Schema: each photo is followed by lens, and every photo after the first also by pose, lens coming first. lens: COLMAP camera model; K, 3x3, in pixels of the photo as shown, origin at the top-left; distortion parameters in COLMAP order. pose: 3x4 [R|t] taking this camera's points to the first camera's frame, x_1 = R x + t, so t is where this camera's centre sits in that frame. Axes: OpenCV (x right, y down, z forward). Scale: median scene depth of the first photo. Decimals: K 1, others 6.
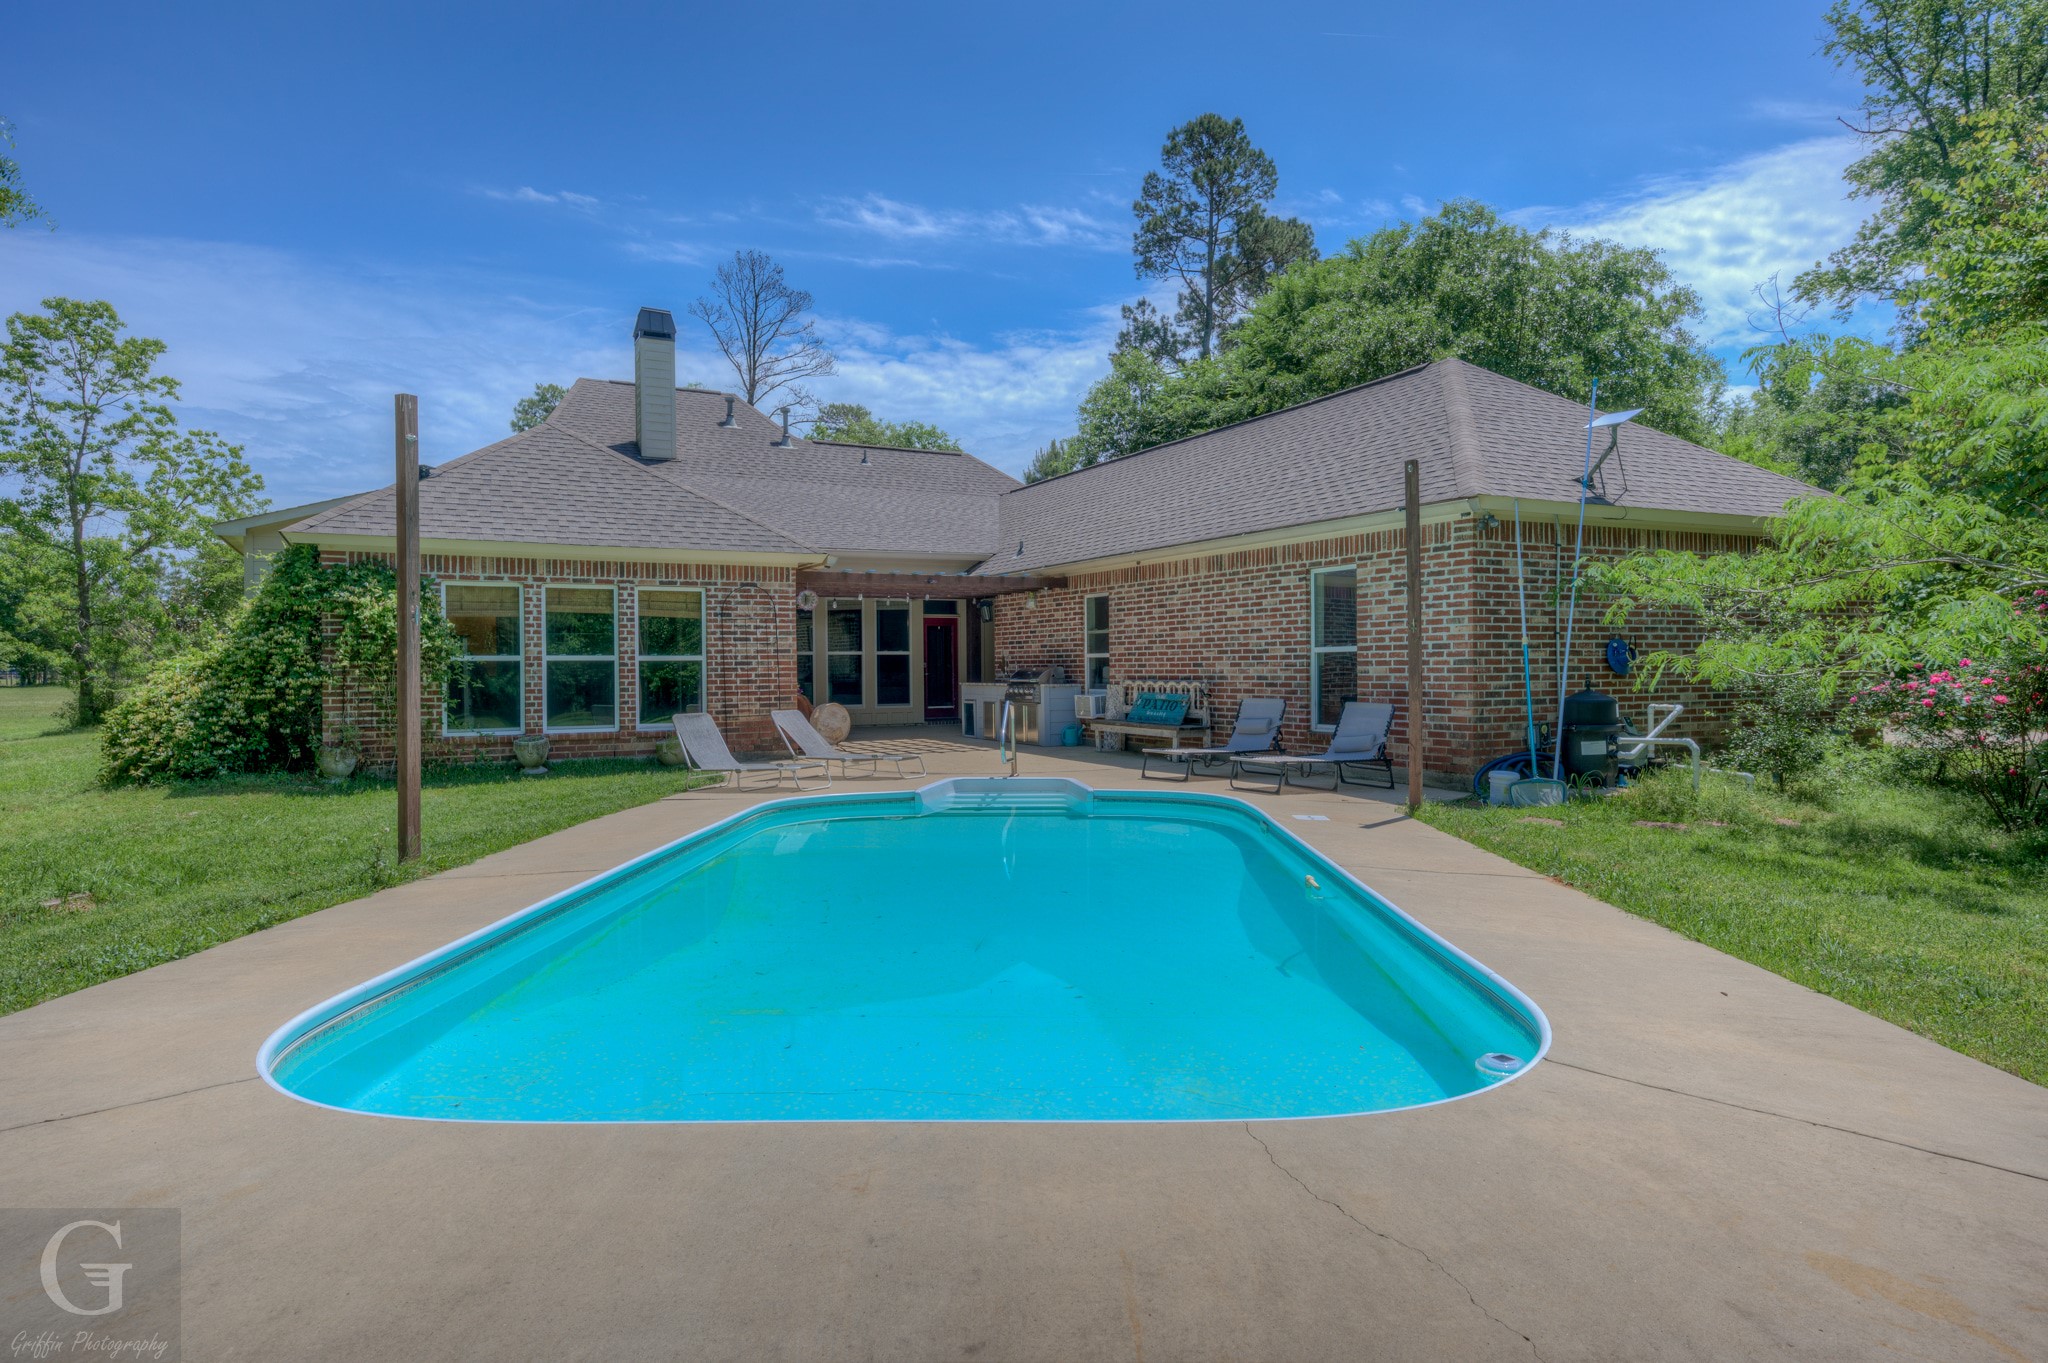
lens RADIAL K [[1206.0, 0, 1024.4], [0, 1206.0, 676.3], [0, 0, 1]] dist [0.032643, 0.001226]
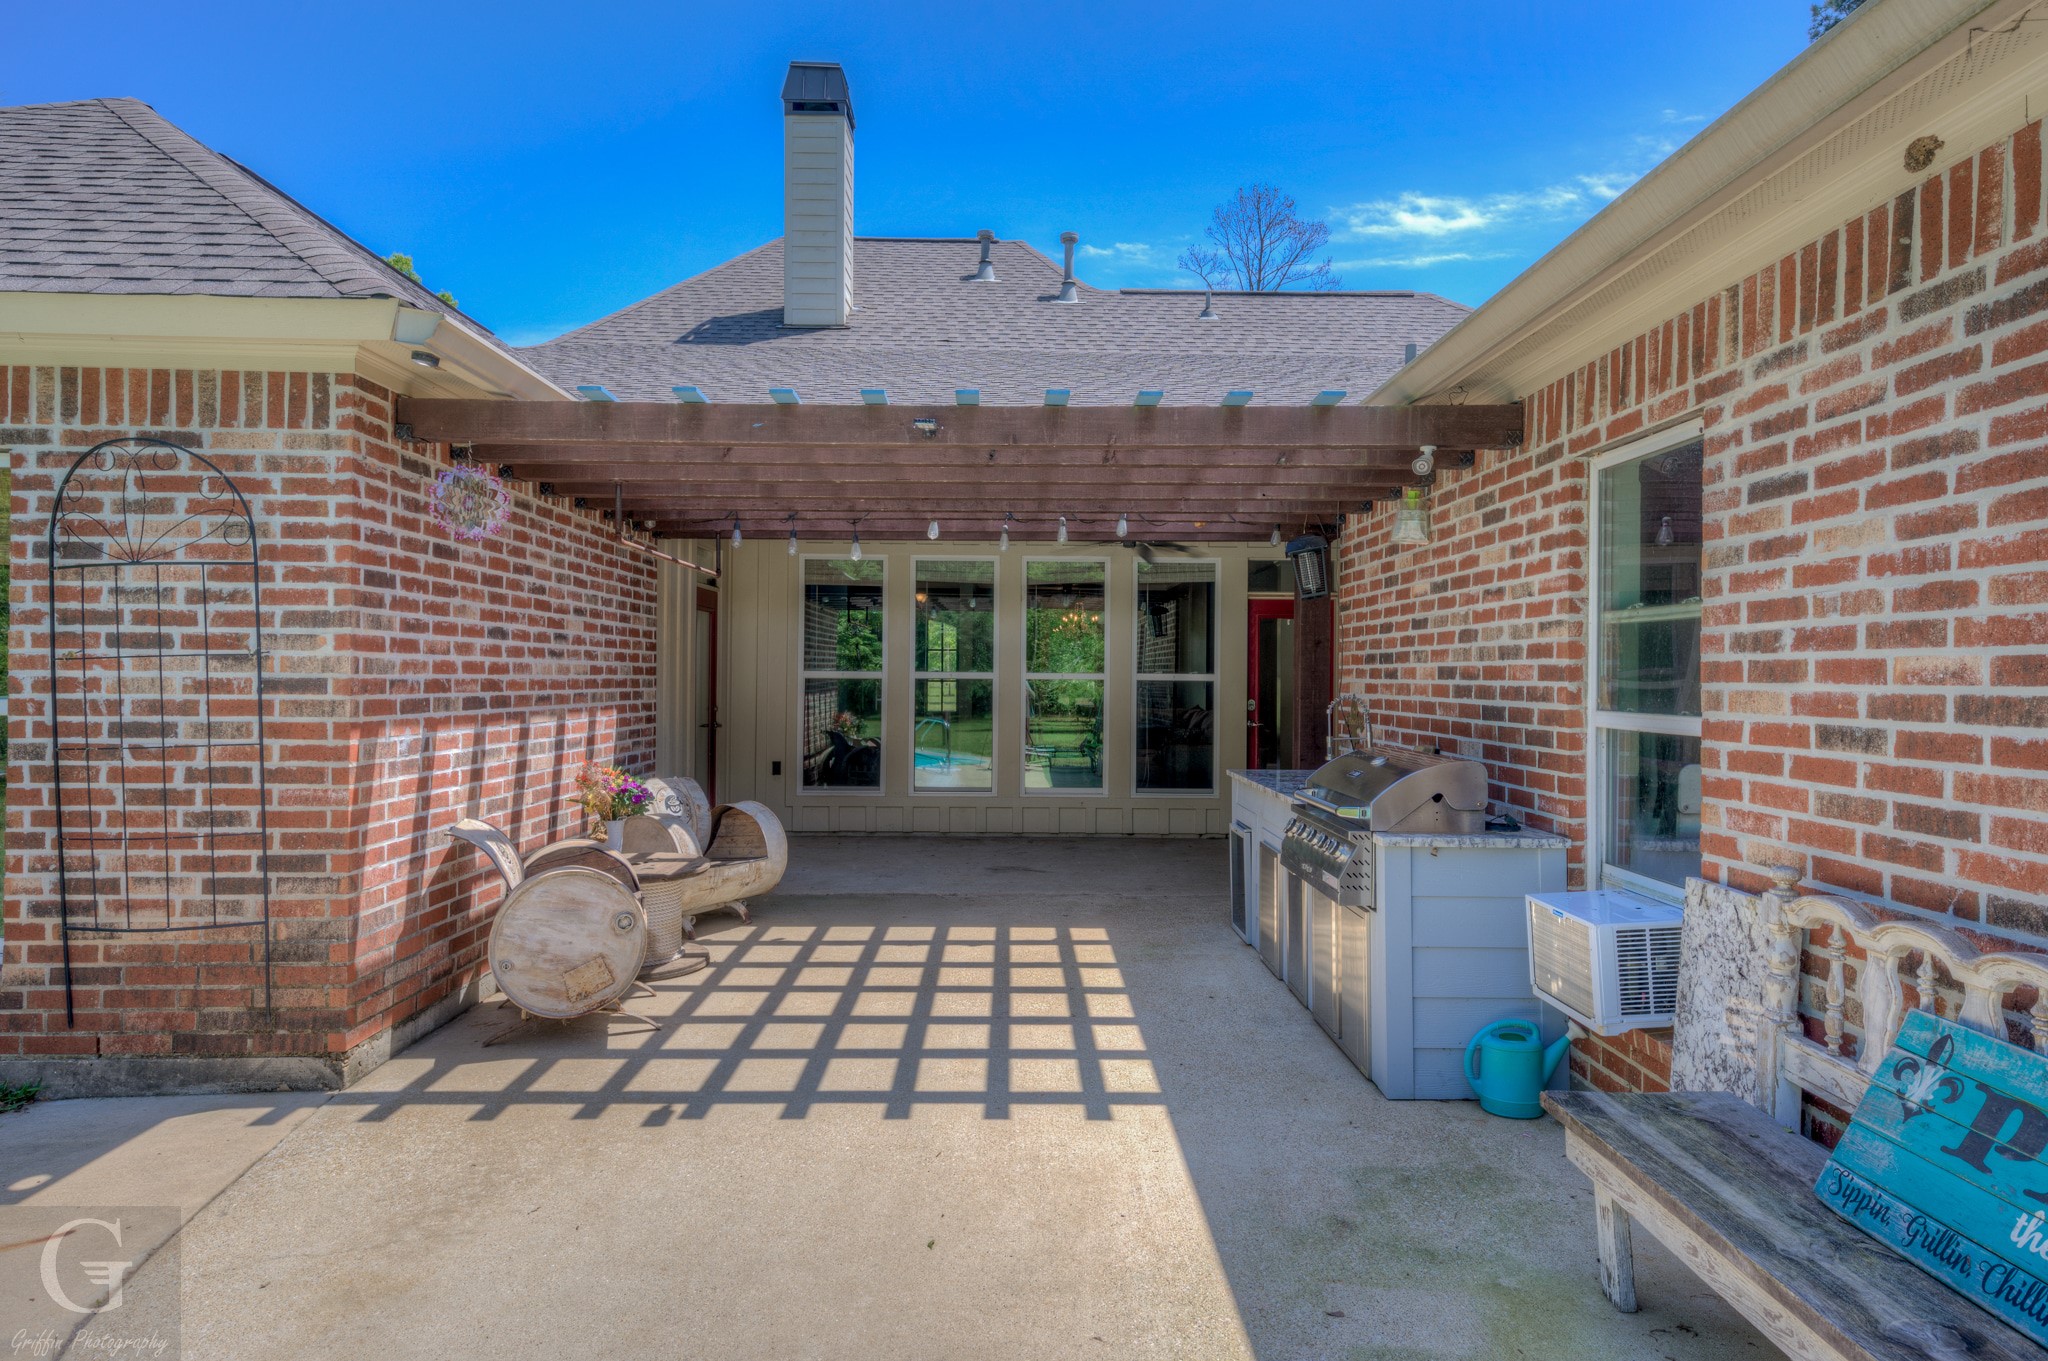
lens RADIAL K [[1206.0, 0, 1021.5], [0, 1206.0, 678.9], [0, 0, 1]] dist [0.032643, 0.001226]
pose [[0.891571, 0.016682, -0.452573, 0.059720], [-0.019564, 0.999807, -0.001687, -0.022764], [0.452457, 0.010359, 0.891726, 0.752145]]
